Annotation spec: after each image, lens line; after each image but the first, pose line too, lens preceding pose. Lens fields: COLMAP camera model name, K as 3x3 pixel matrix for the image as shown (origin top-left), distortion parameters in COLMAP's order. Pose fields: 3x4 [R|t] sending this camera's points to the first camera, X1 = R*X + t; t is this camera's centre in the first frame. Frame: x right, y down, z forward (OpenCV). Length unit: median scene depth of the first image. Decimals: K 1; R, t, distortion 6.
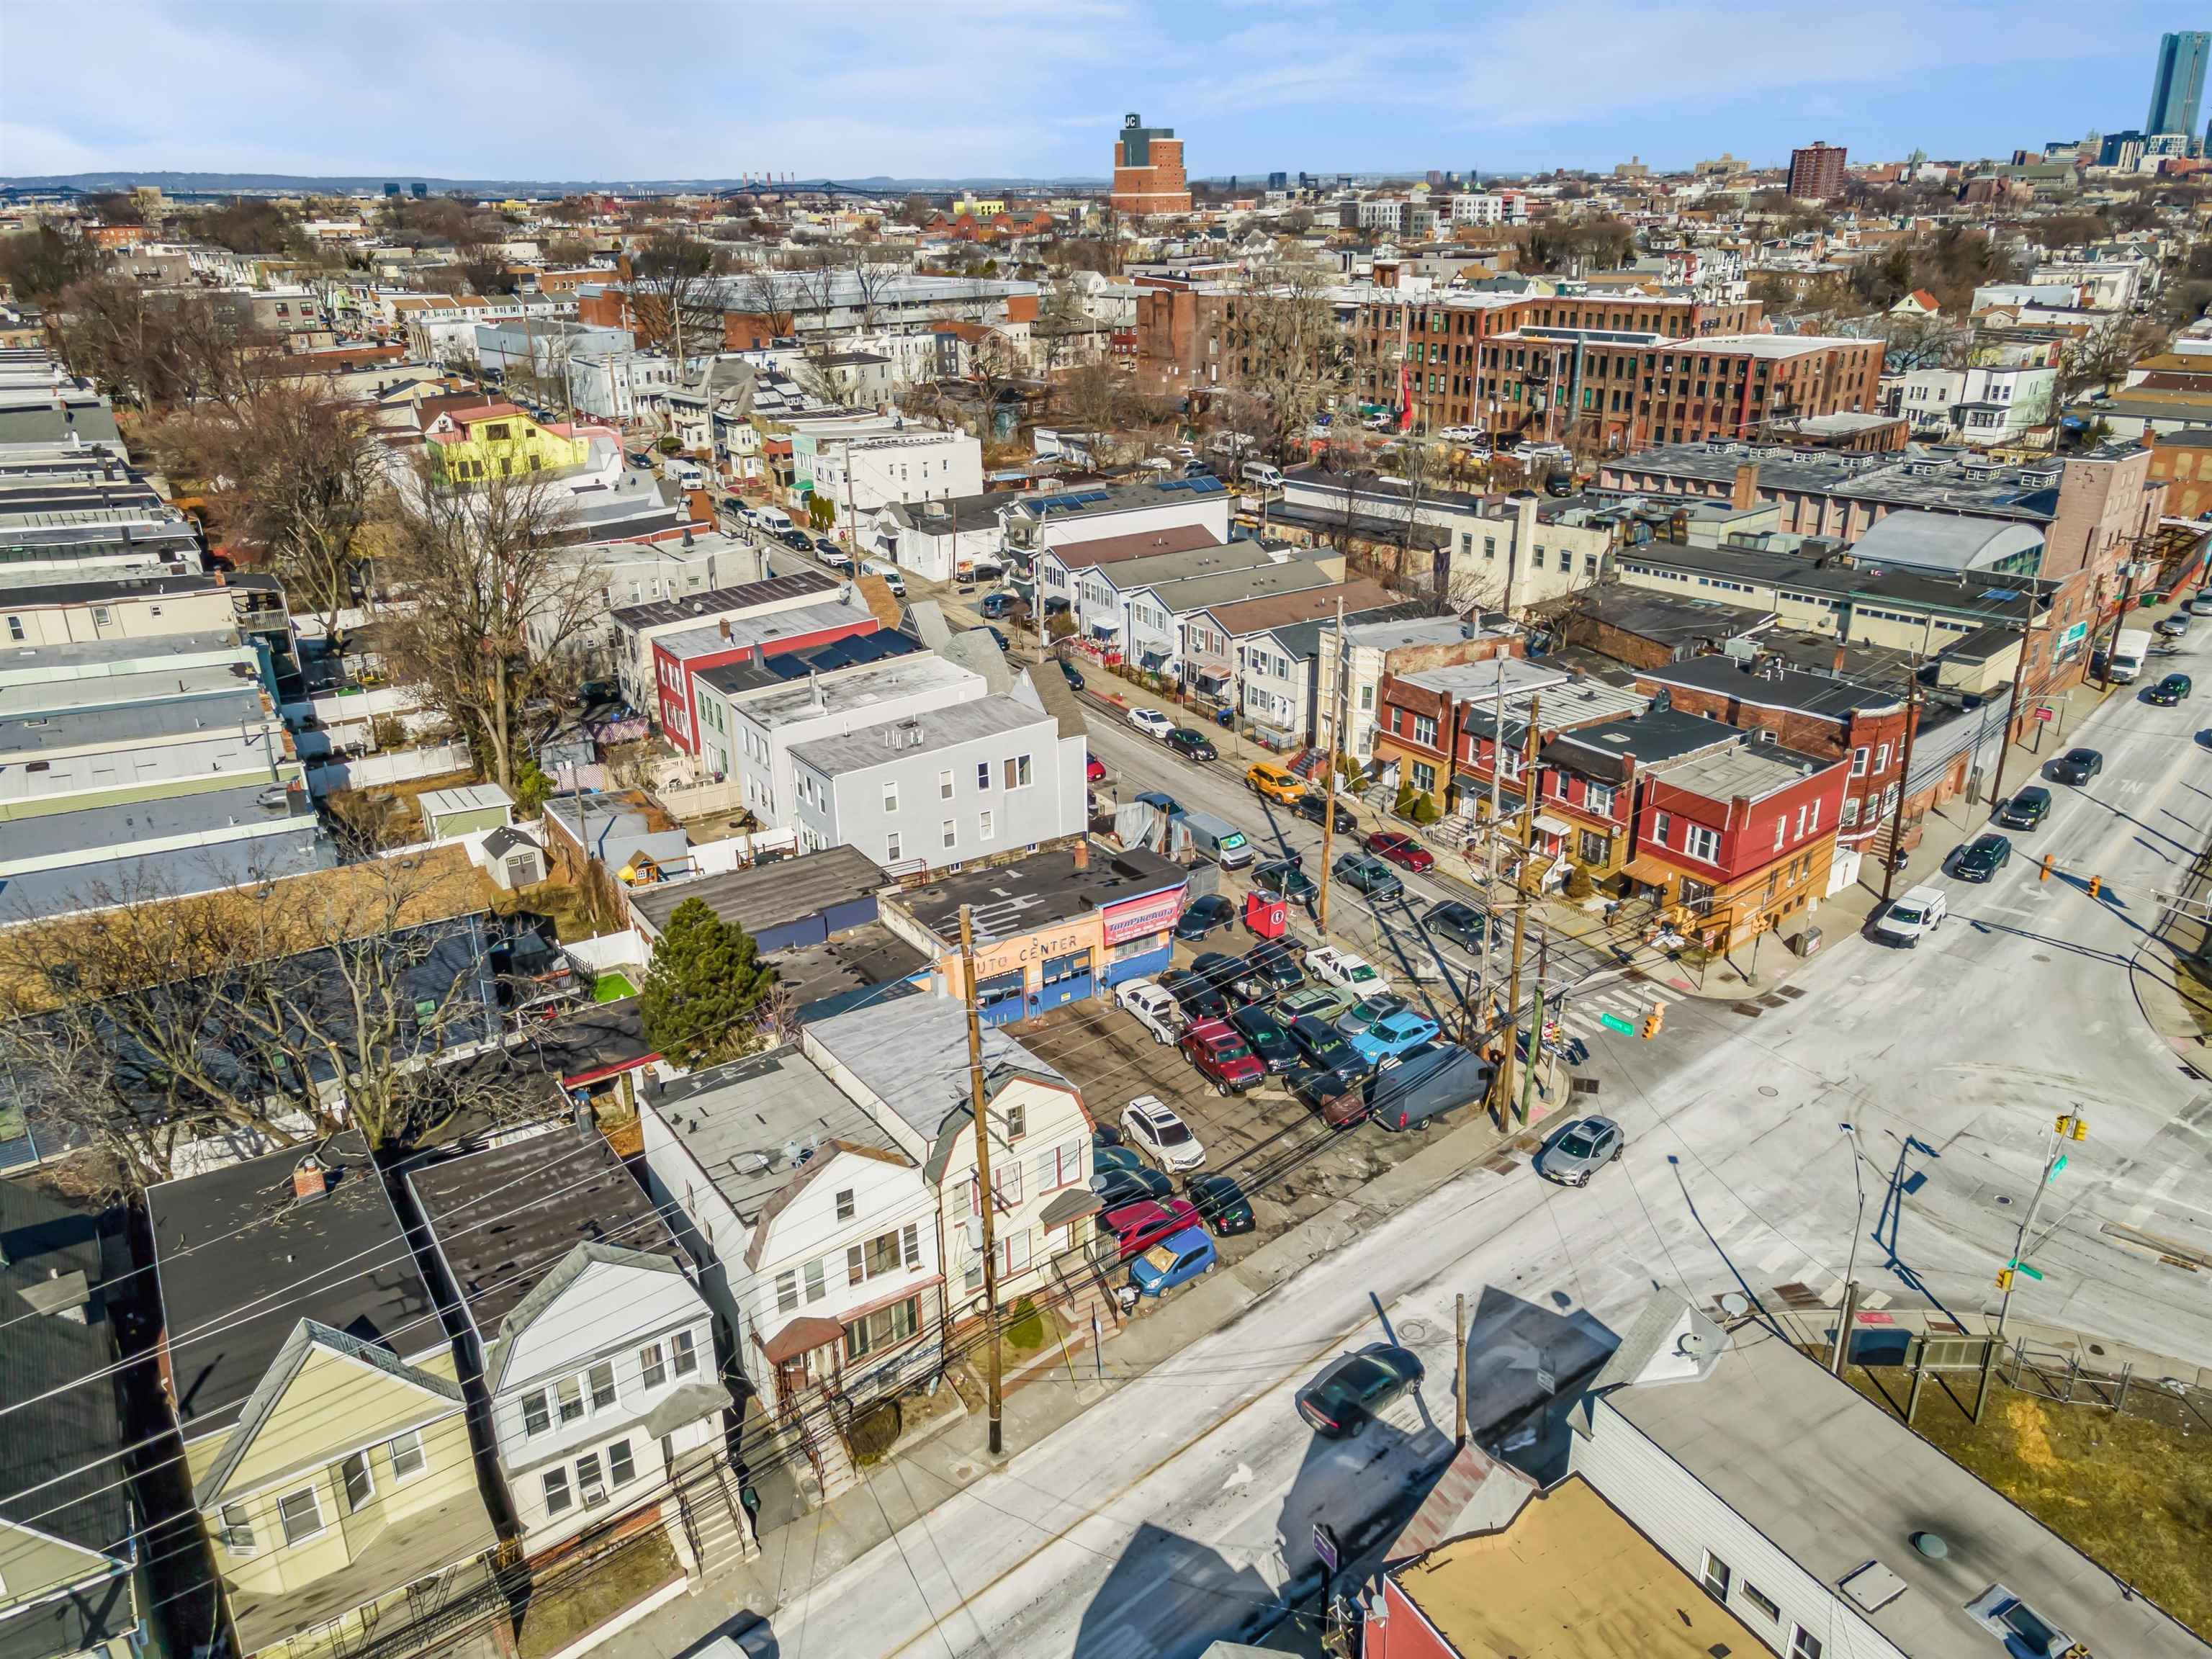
lens RADIAL K [[1574.4, 0, 1098.5], [0, 1574.4, 833.7], [0, 0, 1]] dist [0.037519, 0.007423]
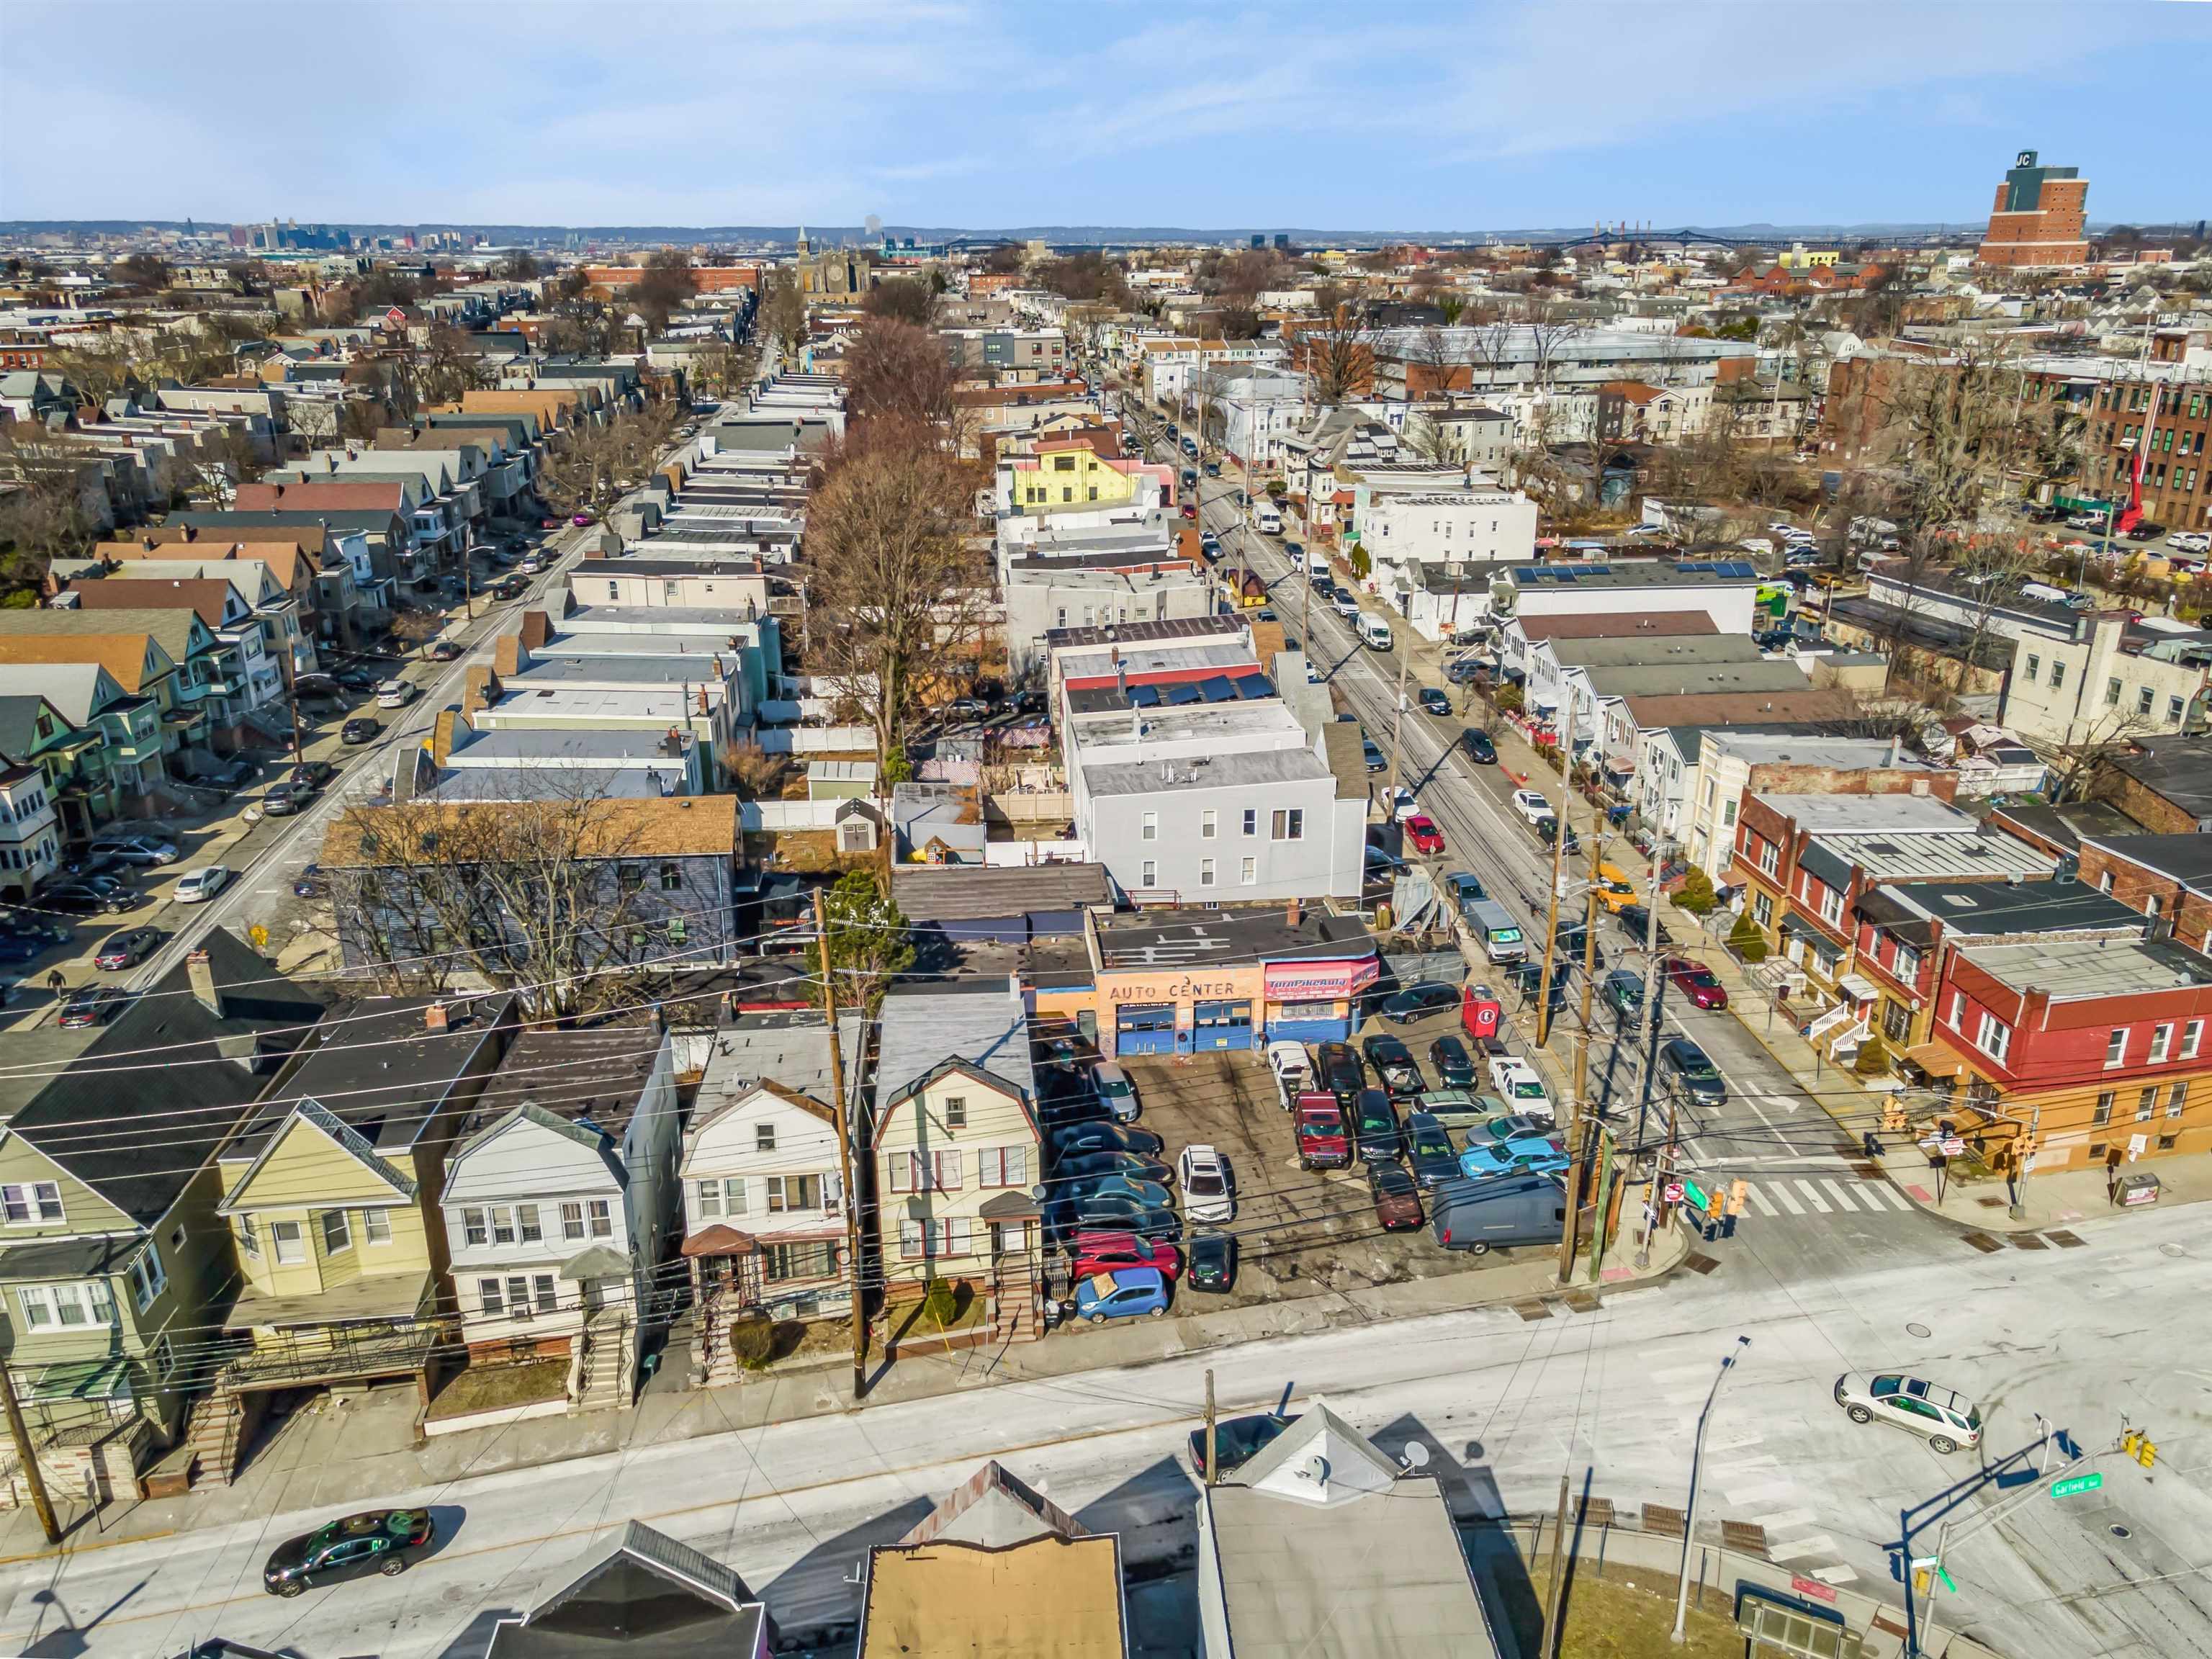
lens RADIAL K [[1623.9, 0, 1112.6], [0, 1623.9, 830.5], [0, 0, 1]] dist [0.022365, 0.040515]
pose [[0.889745, 0.164856, -0.425648, 0.279016], [-0.180964, 0.983486, 0.002635, -0.016970], [0.419053, 0.074682, 0.904885, 0.012100]]
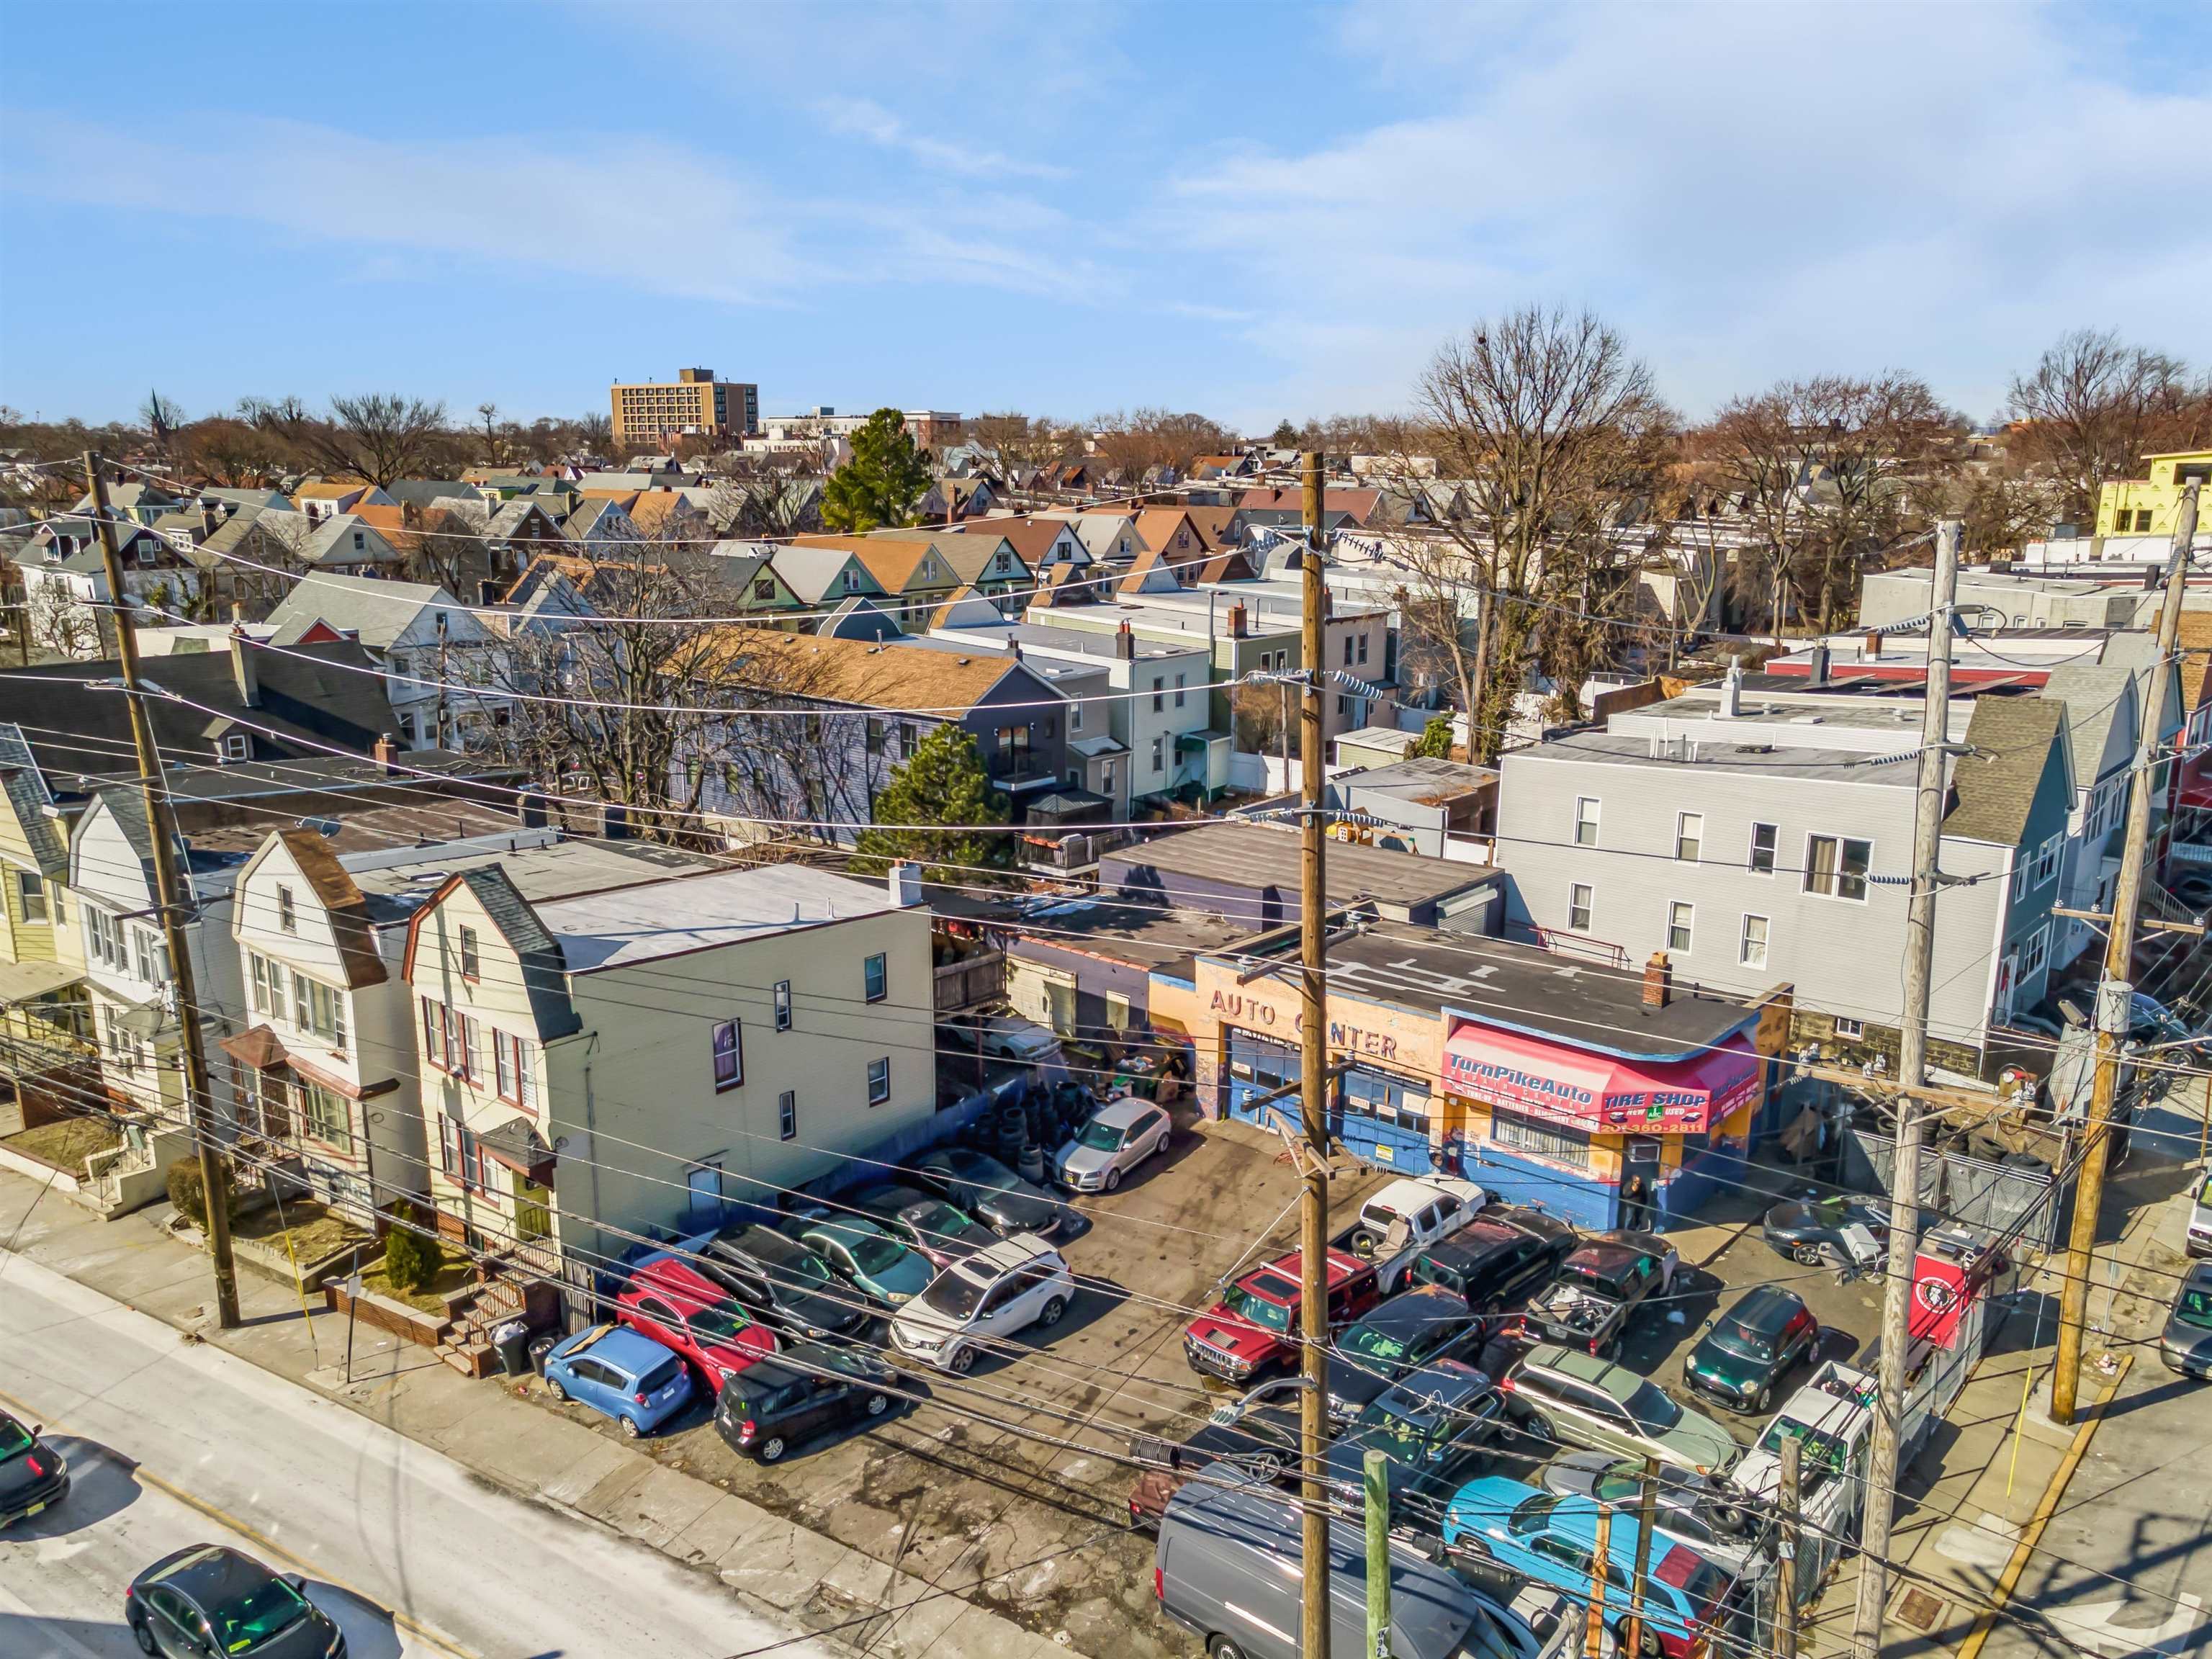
lens RADIAL K [[1677.0, 0, 1113.1], [0, 1677.0, 844.6], [0, 0, 1]] dist [0.014374, 0.059949]
pose [[0.275993, 0.236354, -0.931646, 0.385687], [-0.366388, 0.921978, 0.125362, -0.027028], [0.888587, 0.306745, 0.341057, 0.564965]]
